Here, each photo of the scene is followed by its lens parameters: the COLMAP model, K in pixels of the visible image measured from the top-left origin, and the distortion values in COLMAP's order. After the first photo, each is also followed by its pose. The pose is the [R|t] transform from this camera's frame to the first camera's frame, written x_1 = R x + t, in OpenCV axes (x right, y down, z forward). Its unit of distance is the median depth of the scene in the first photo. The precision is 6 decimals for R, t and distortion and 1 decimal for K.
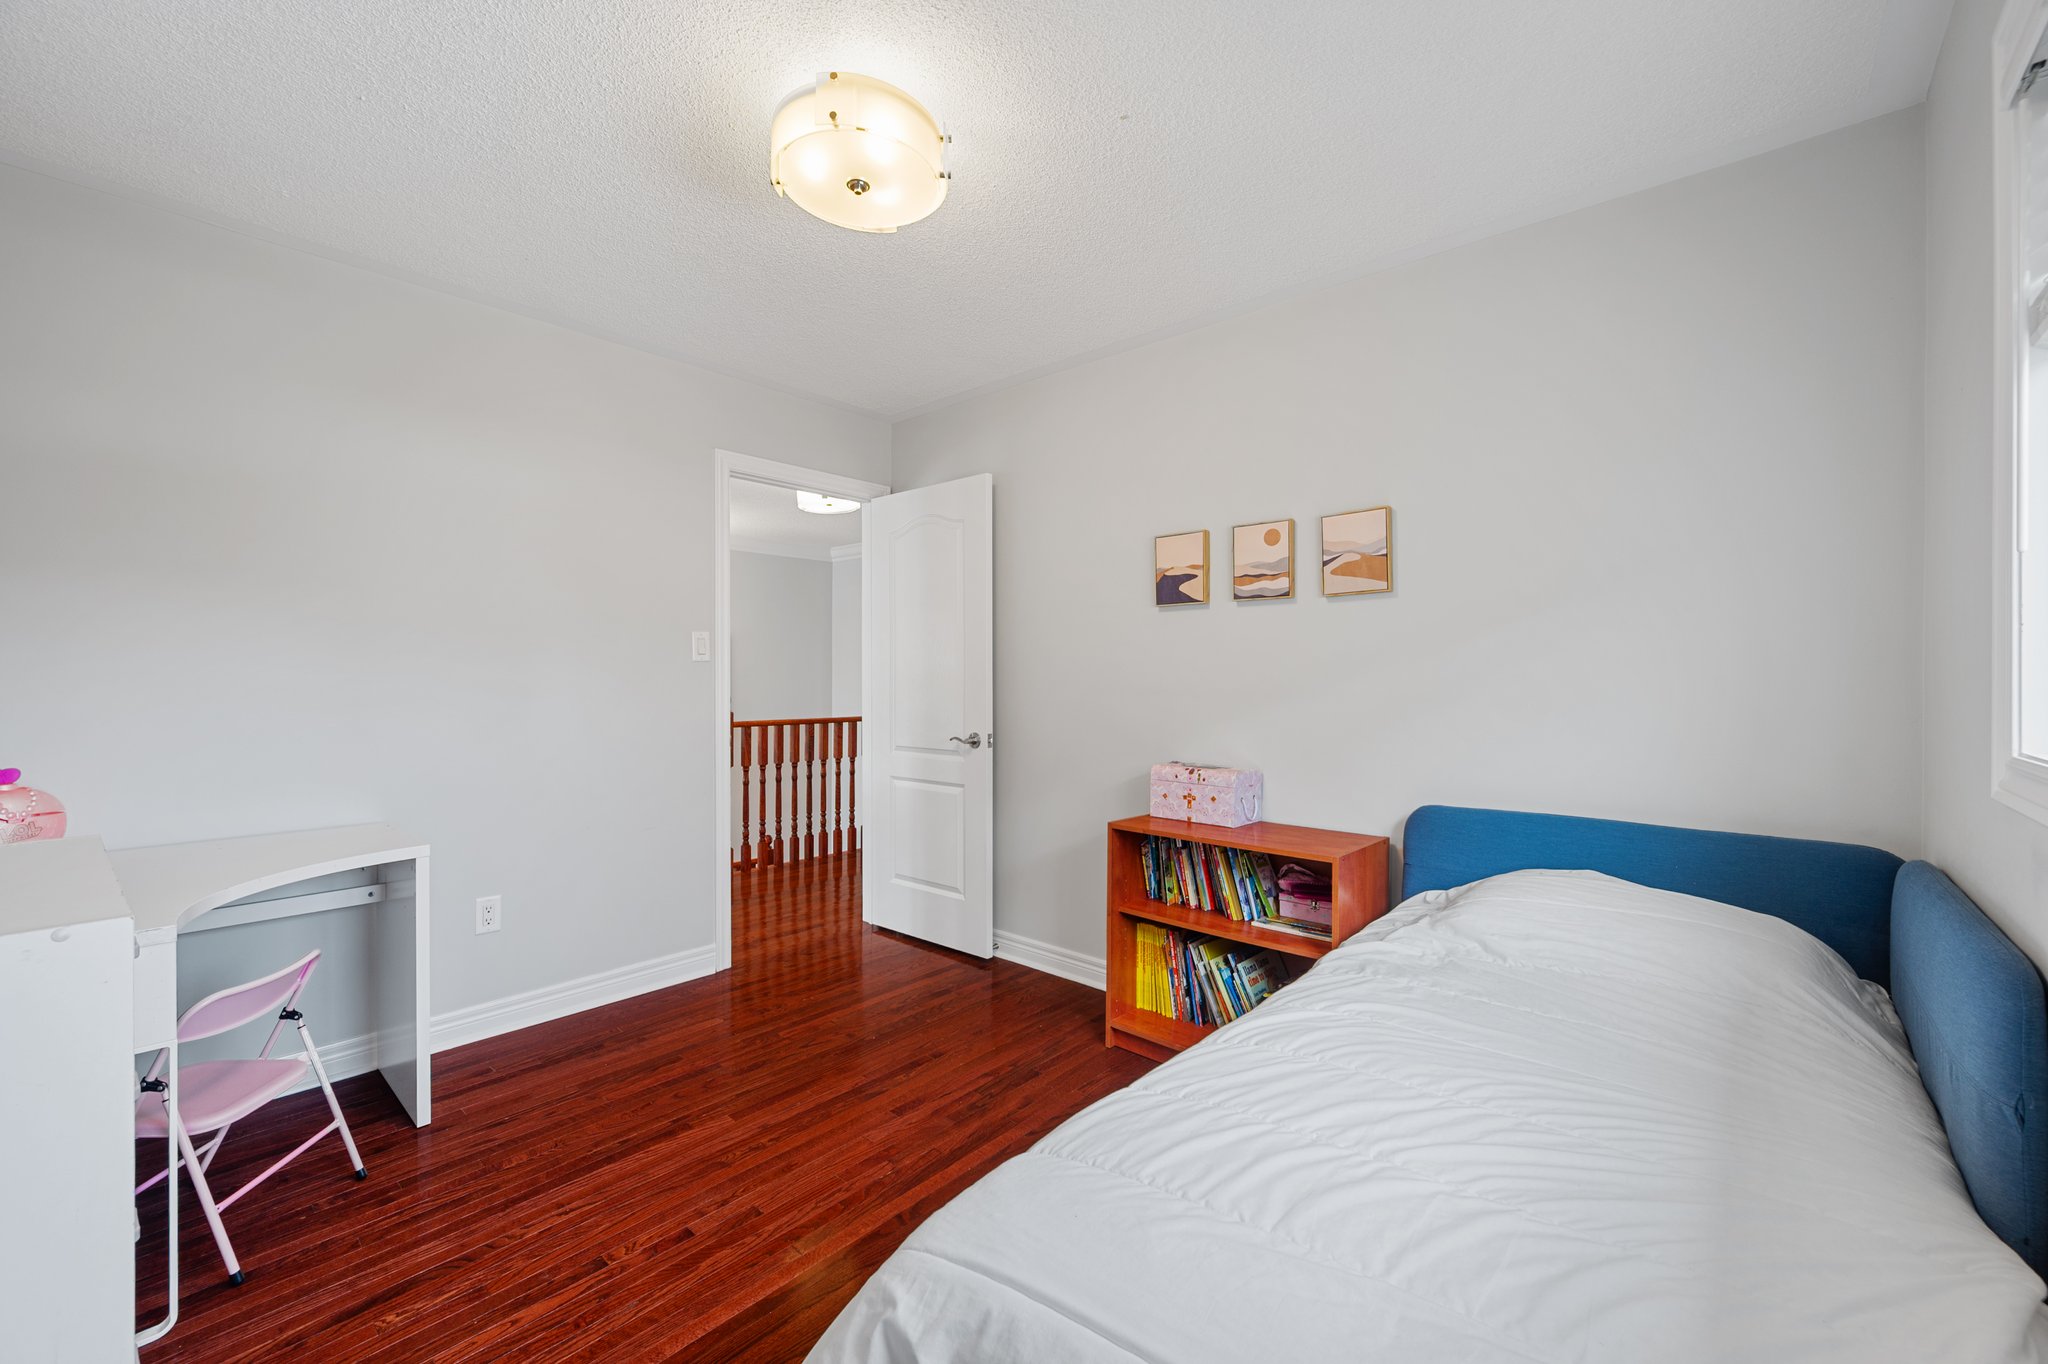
lens RADIAL K [[829.0, 0, 1024.0], [0, 829.0, 682.0], [0, 0, 1]] dist [0.001187, -0.000005]
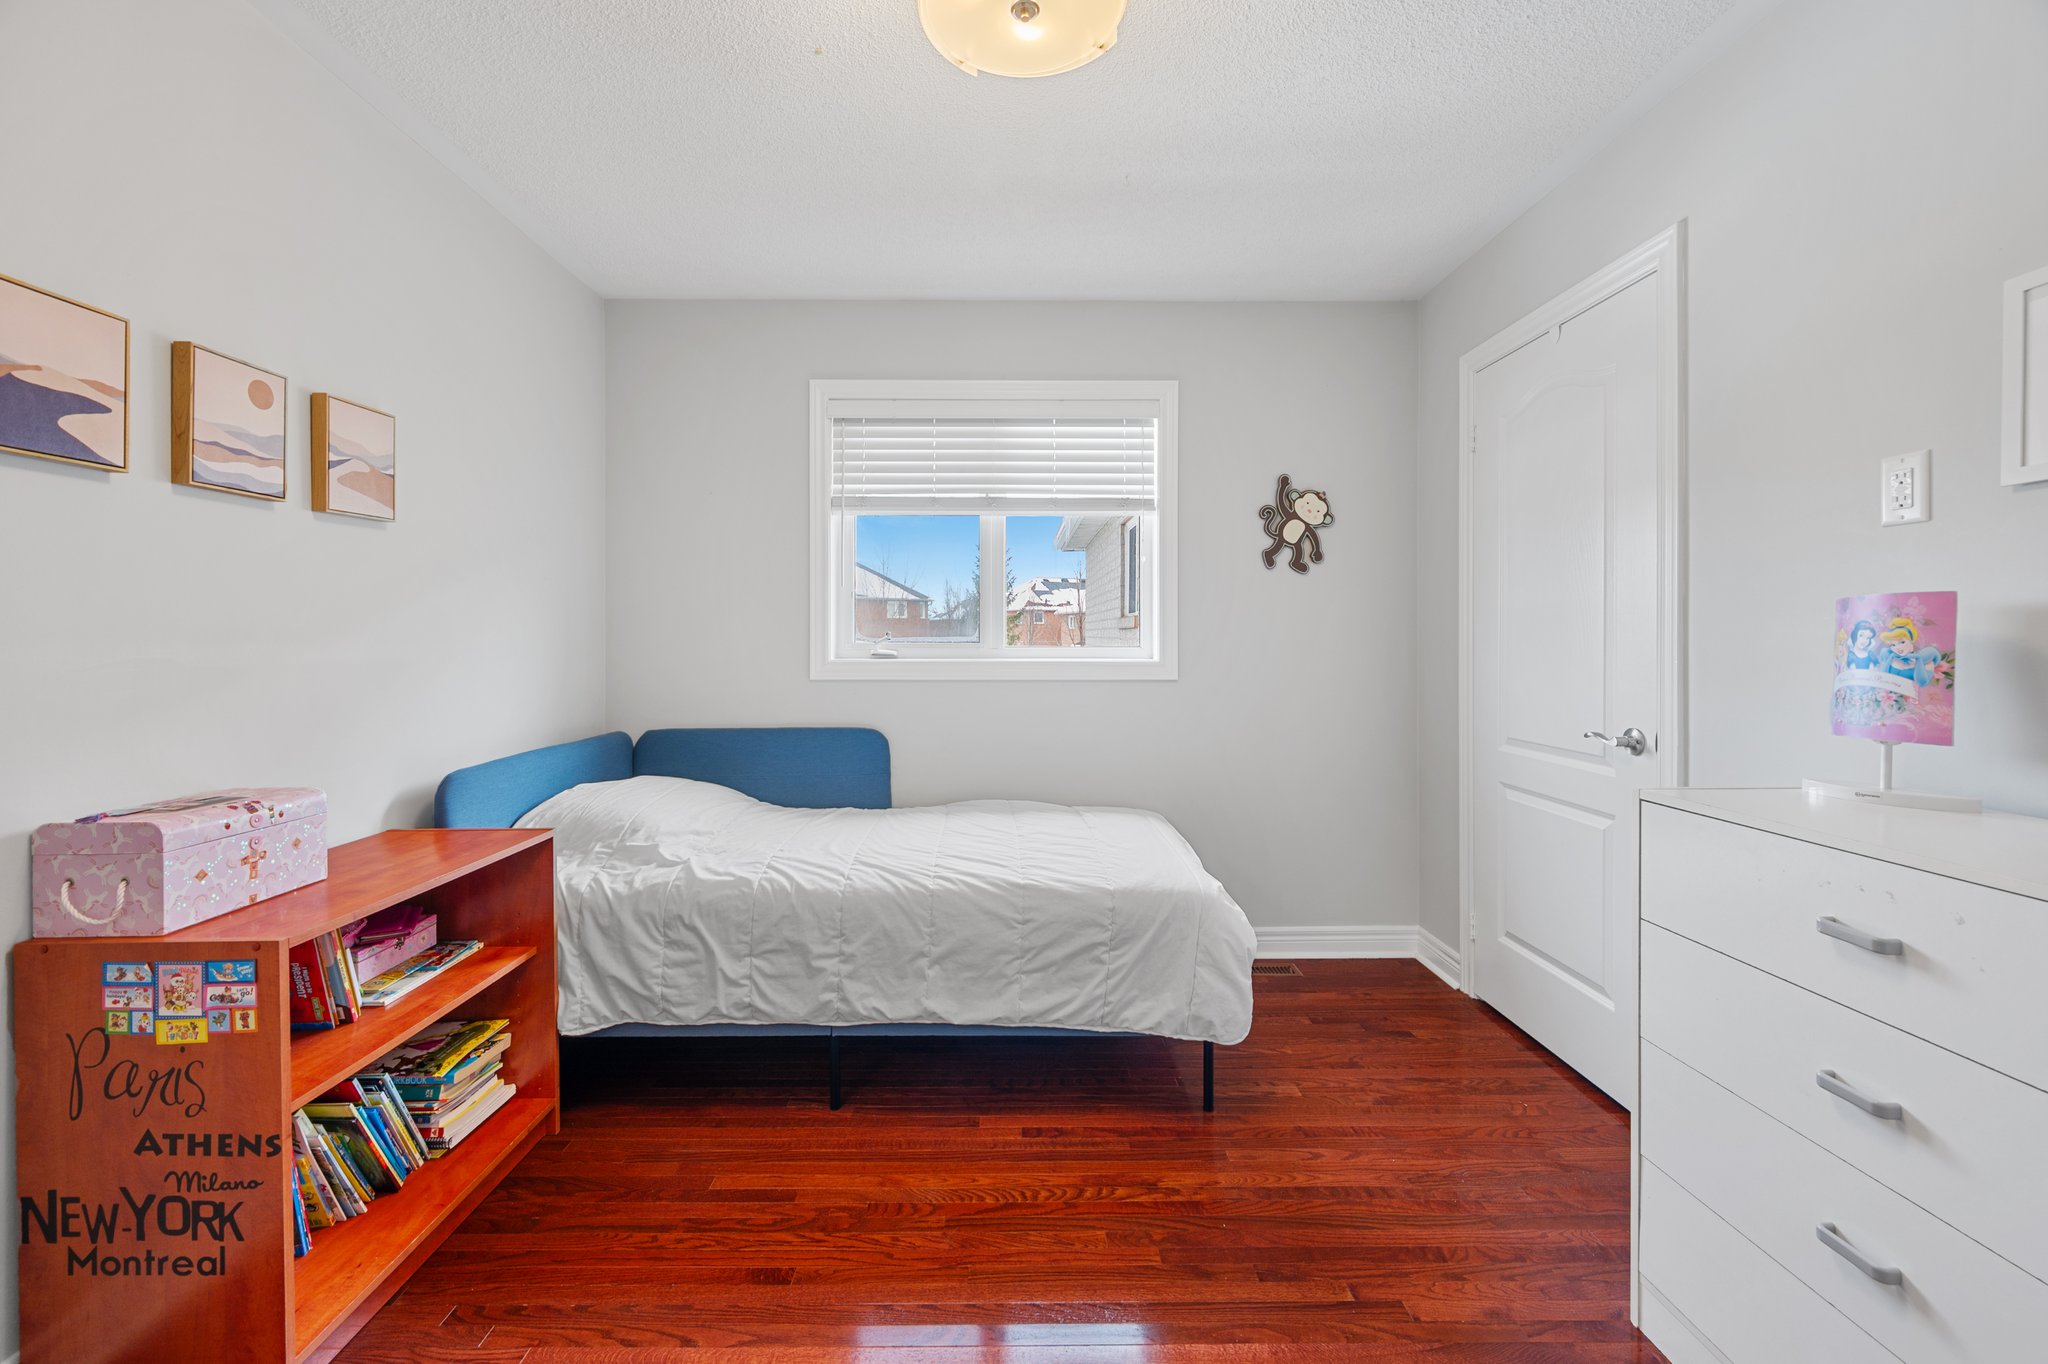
lens RADIAL K [[830.5, 0, 1020.9], [0, 830.5, 639.0], [0, 0, 1]] dist [0.000124, 0.000133]
pose [[-0.664522, -0.000186, 0.747268, -0.631577], [0.005299, 0.999974, 0.004961, 0.002442], [-0.747249, 0.007257, -0.664504, 1.218452]]
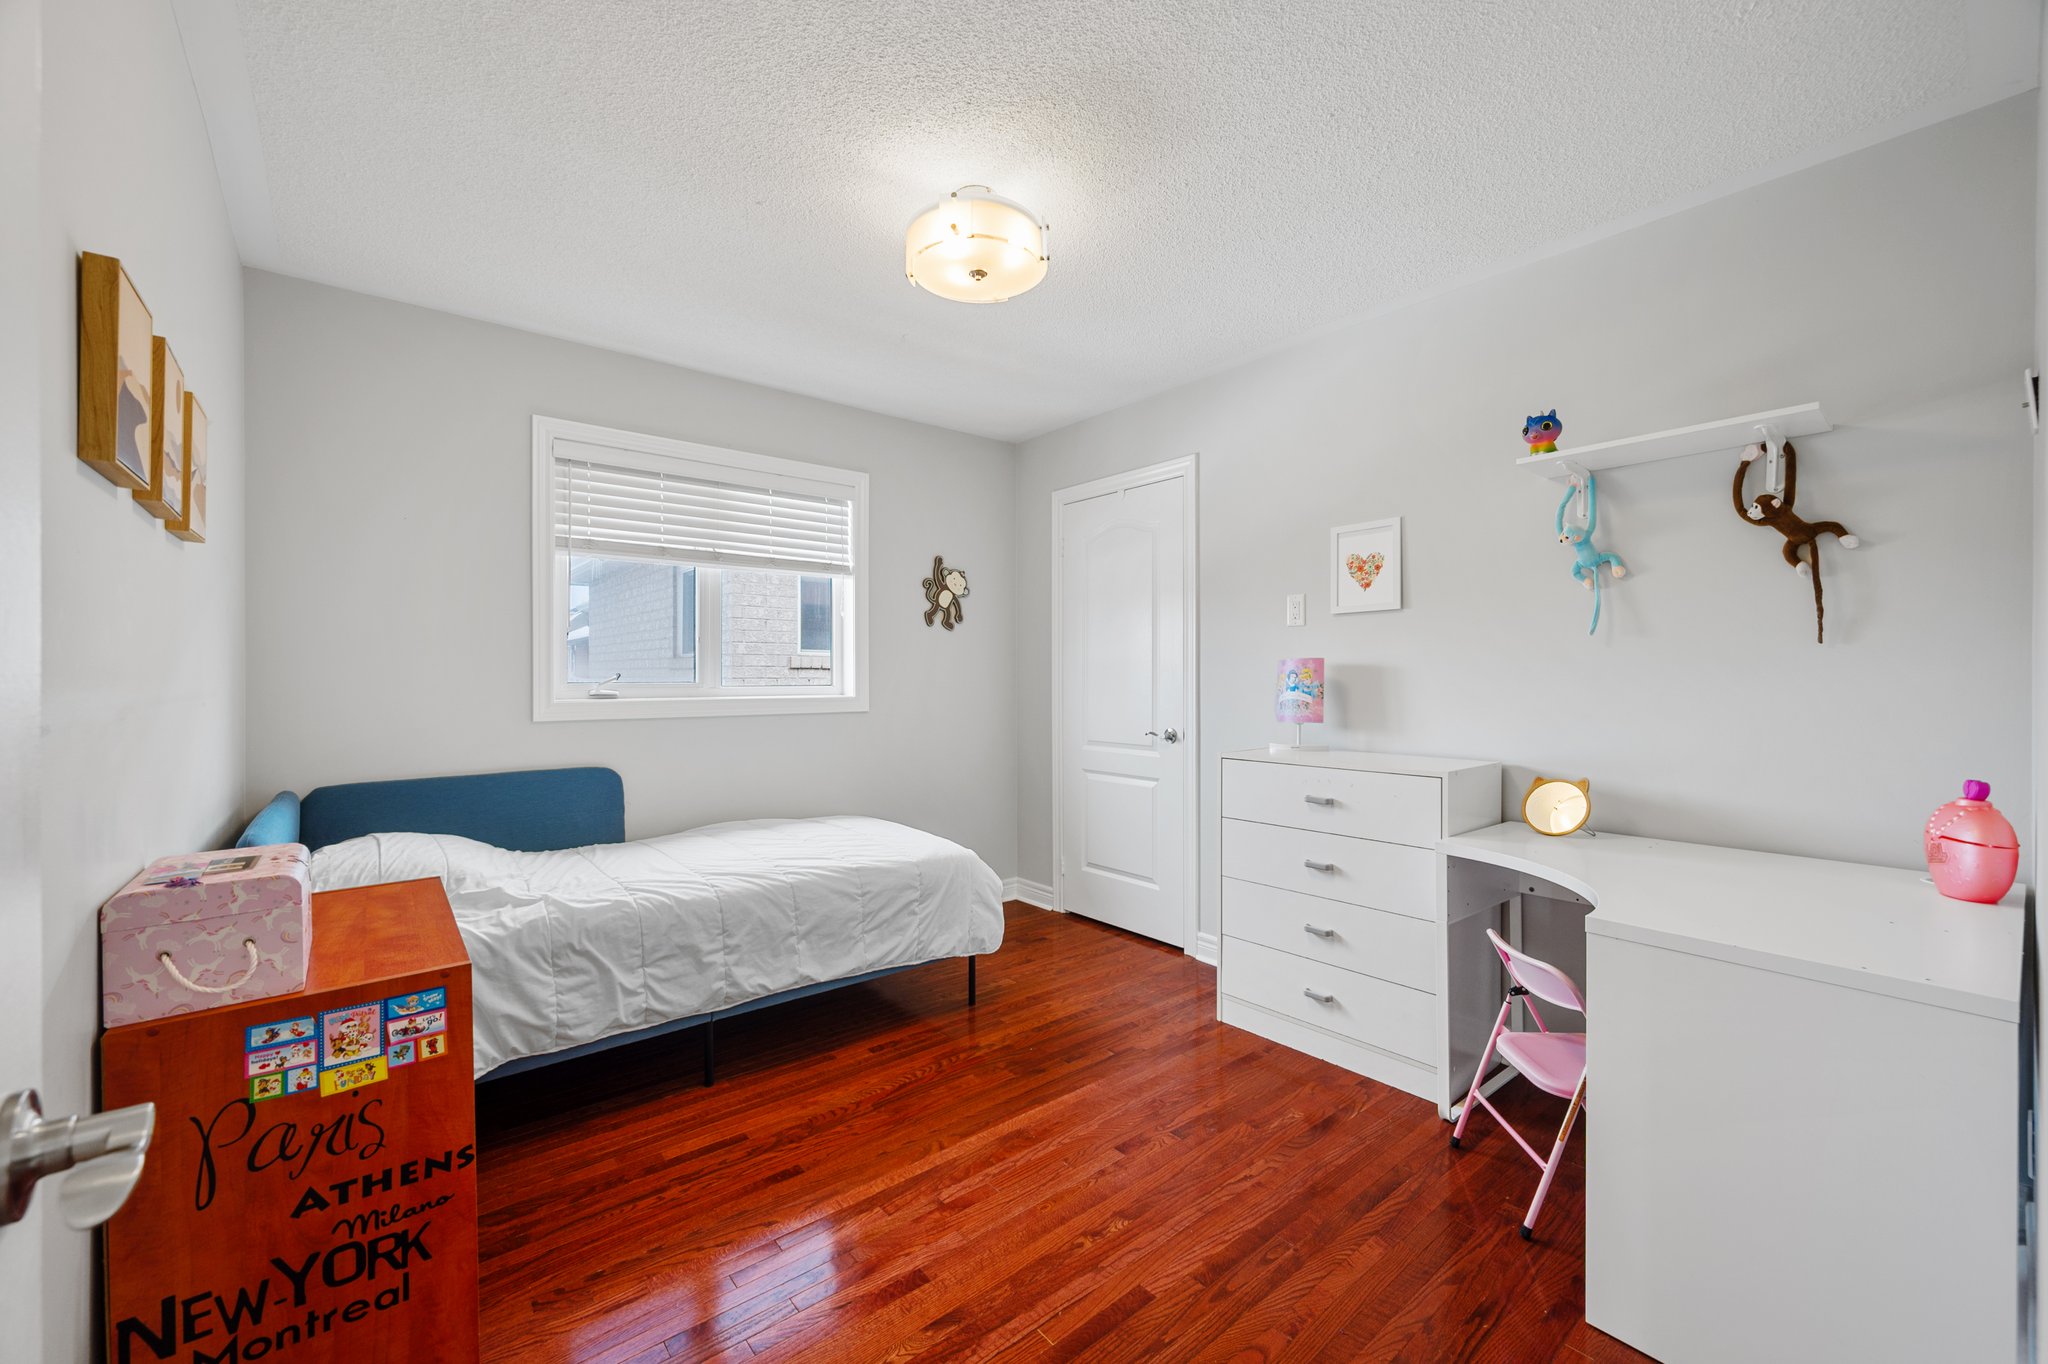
lens RADIAL K [[815.0, 0, 1024.0], [0, 815.0, 682.0], [0, 0, 1]] dist [-0.000130, 0.000215]
pose [[-0.987182, 0.001570, 0.159593, -0.368173], [0.003543, 0.999921, 0.012079, -0.002372], [-0.159562, 0.012490, -0.987109, 1.735572]]
